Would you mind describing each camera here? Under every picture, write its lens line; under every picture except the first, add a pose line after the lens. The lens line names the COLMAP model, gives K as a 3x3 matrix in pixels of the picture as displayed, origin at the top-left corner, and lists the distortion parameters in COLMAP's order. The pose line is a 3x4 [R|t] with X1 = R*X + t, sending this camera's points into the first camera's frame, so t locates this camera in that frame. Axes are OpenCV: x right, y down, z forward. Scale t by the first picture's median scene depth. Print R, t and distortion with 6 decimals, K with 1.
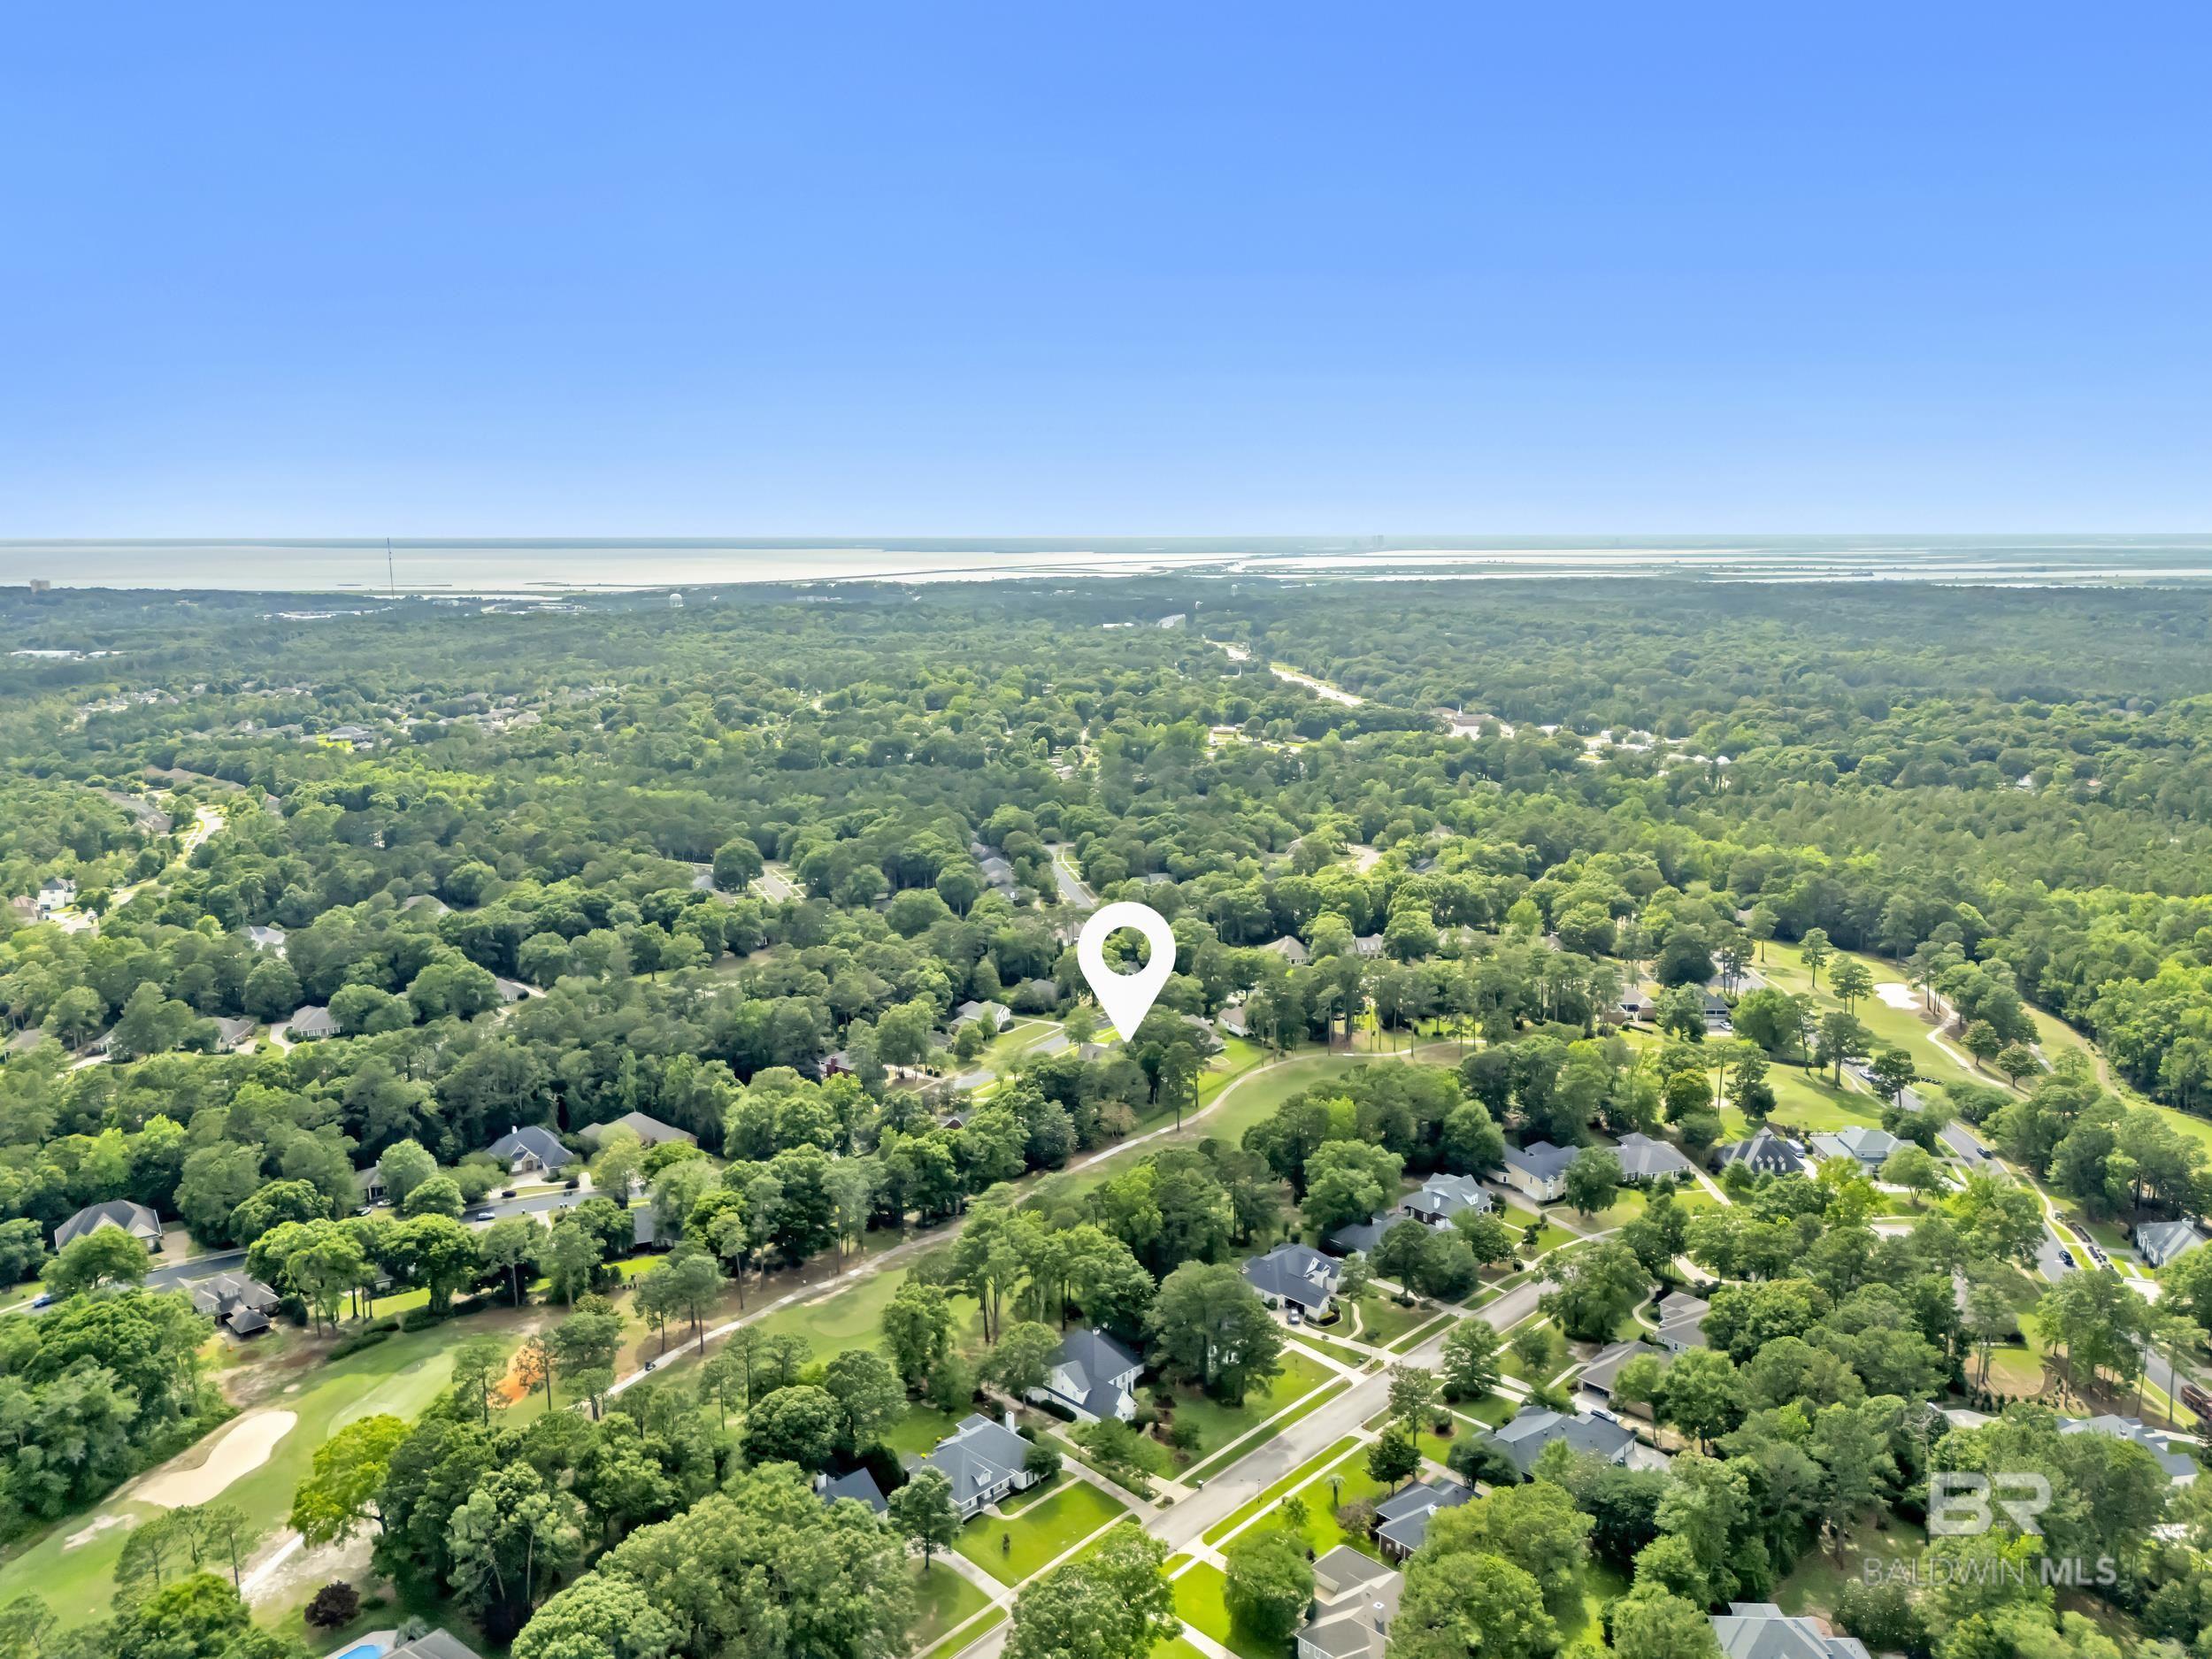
lens RADIAL K [[1596.8, 0, 1104.4], [0, 1596.8, 822.6], [0, 0, 1]] dist [0.043156, -0.037159]
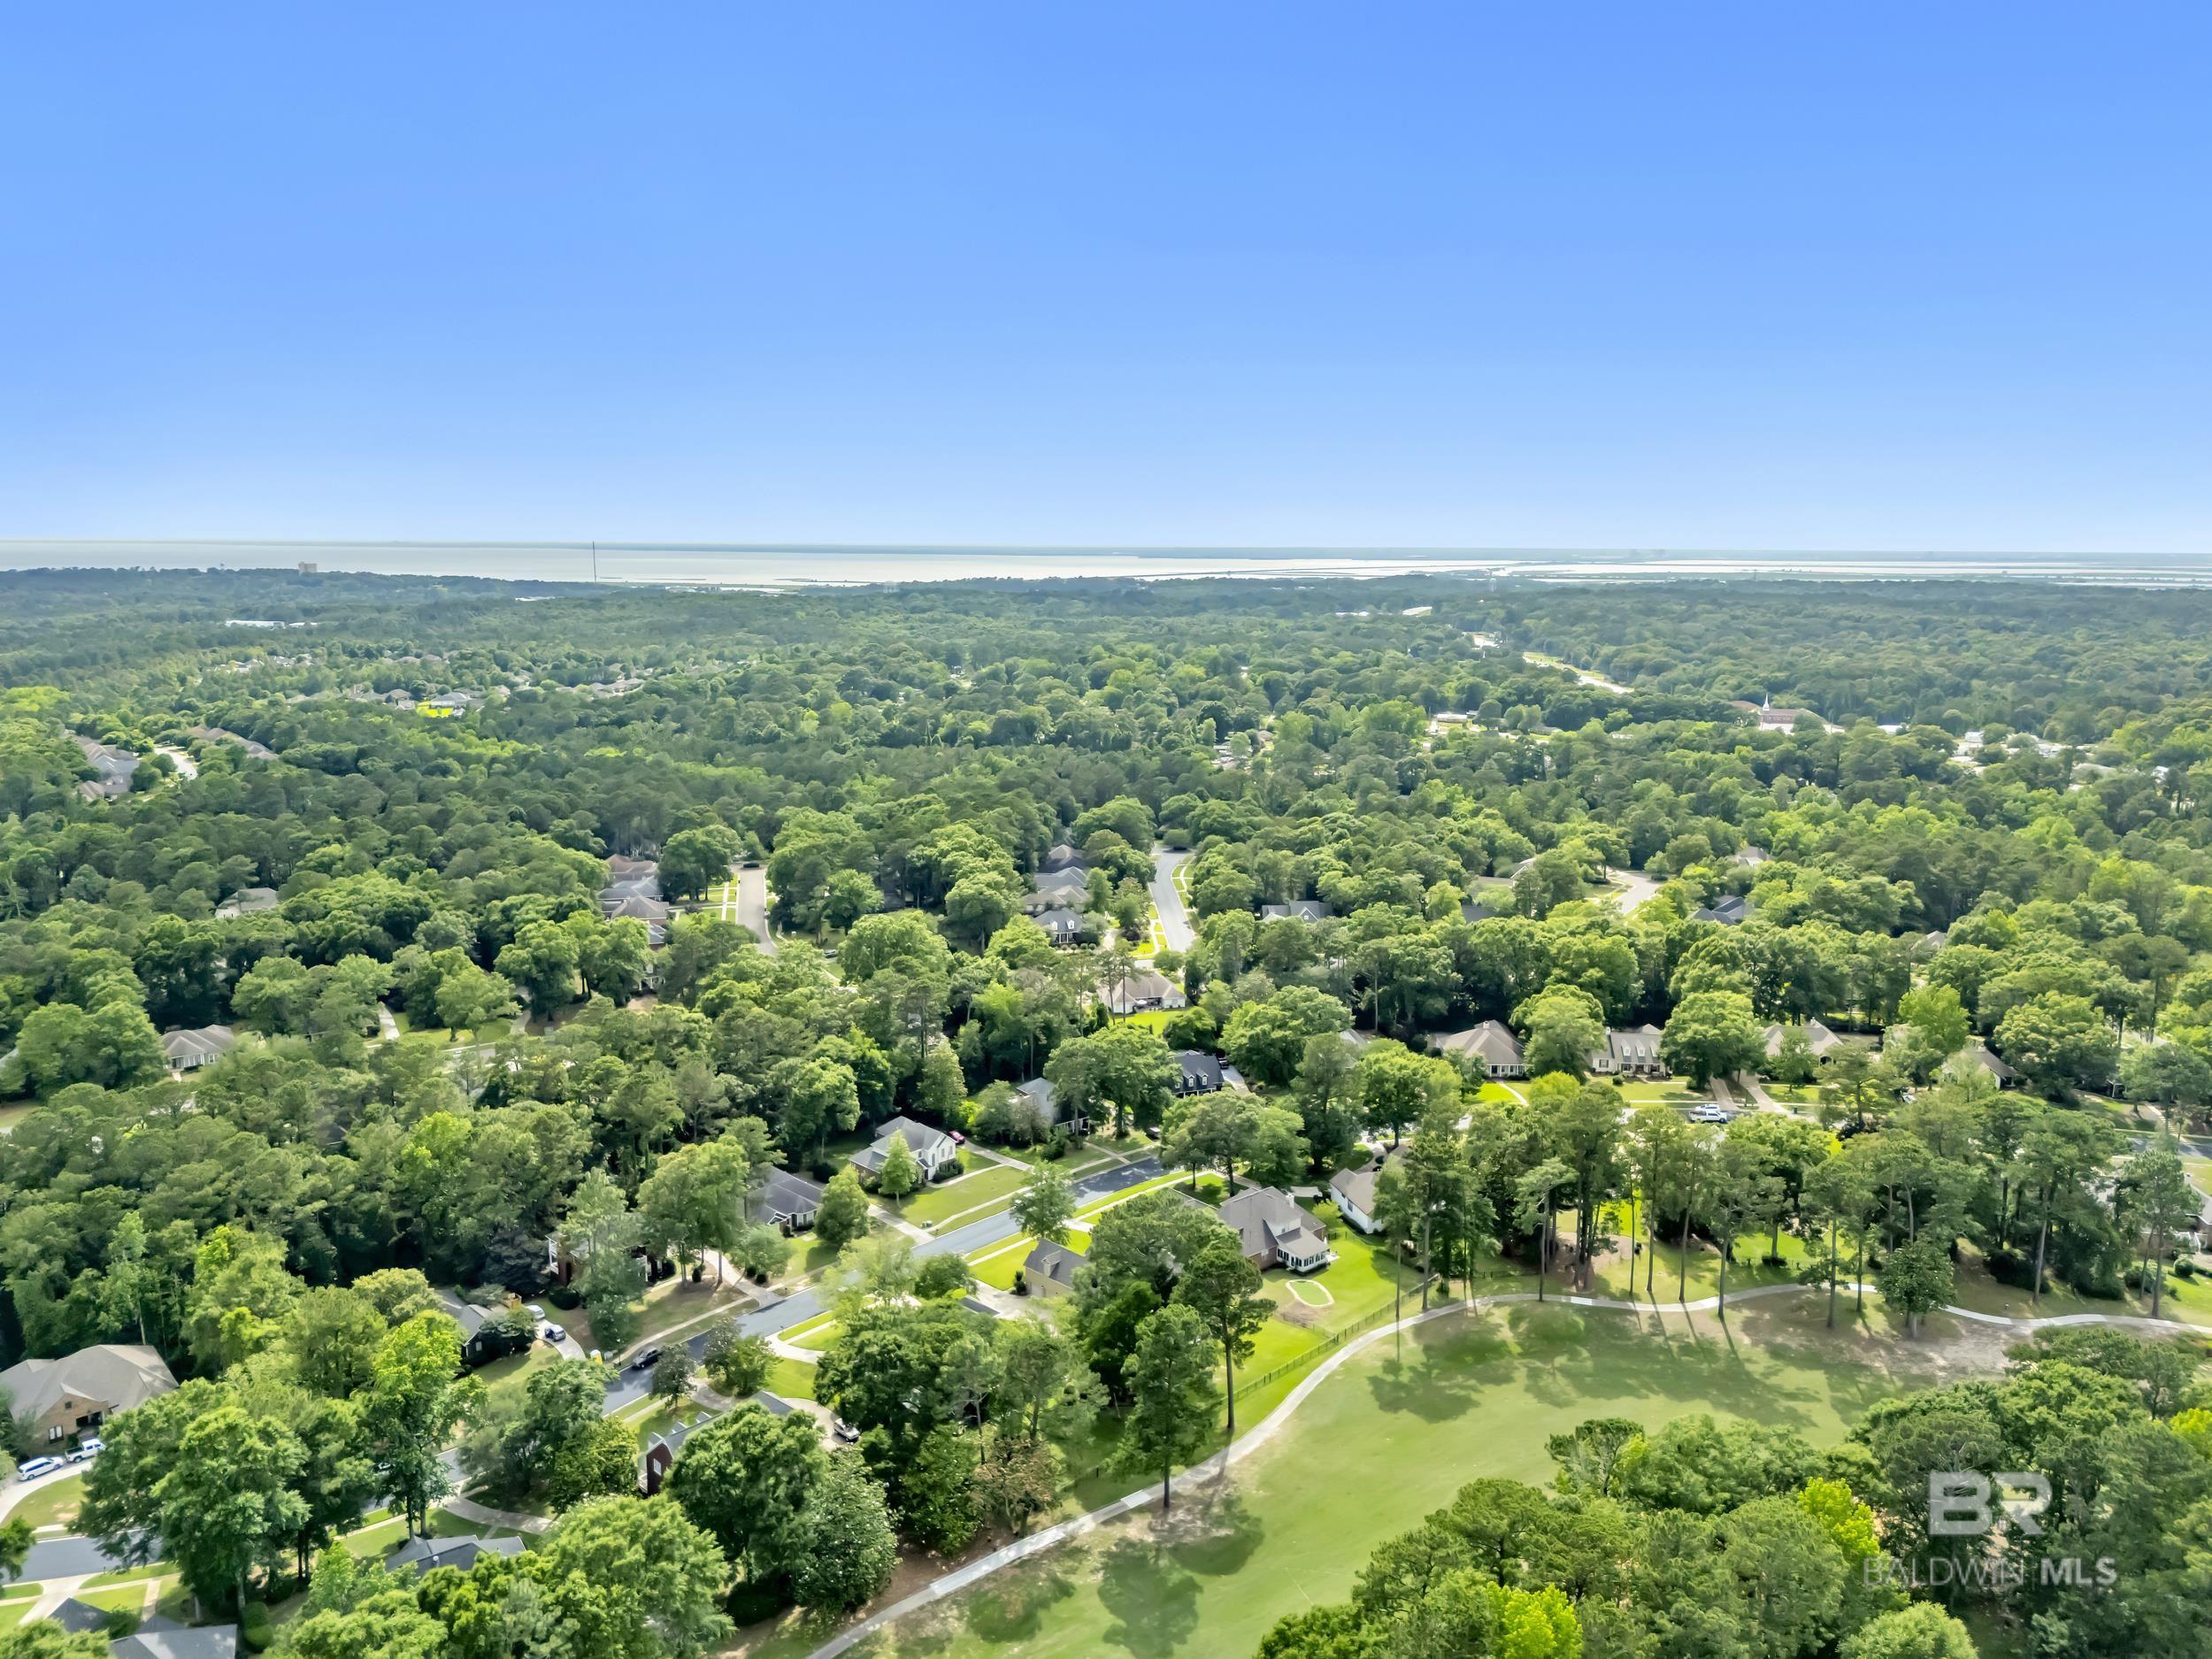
lens RADIAL K [[1596.8, 0, 1104.4], [0, 1596.8, 822.6], [0, 0, 1]] dist [0.043156, -0.037159]
pose [[0.986940, 0.035431, -0.157143, 0.050372], [-0.036481, 0.999327, -0.003805, 0.004526], [0.156902, 0.009488, 0.987569, 0.308519]]
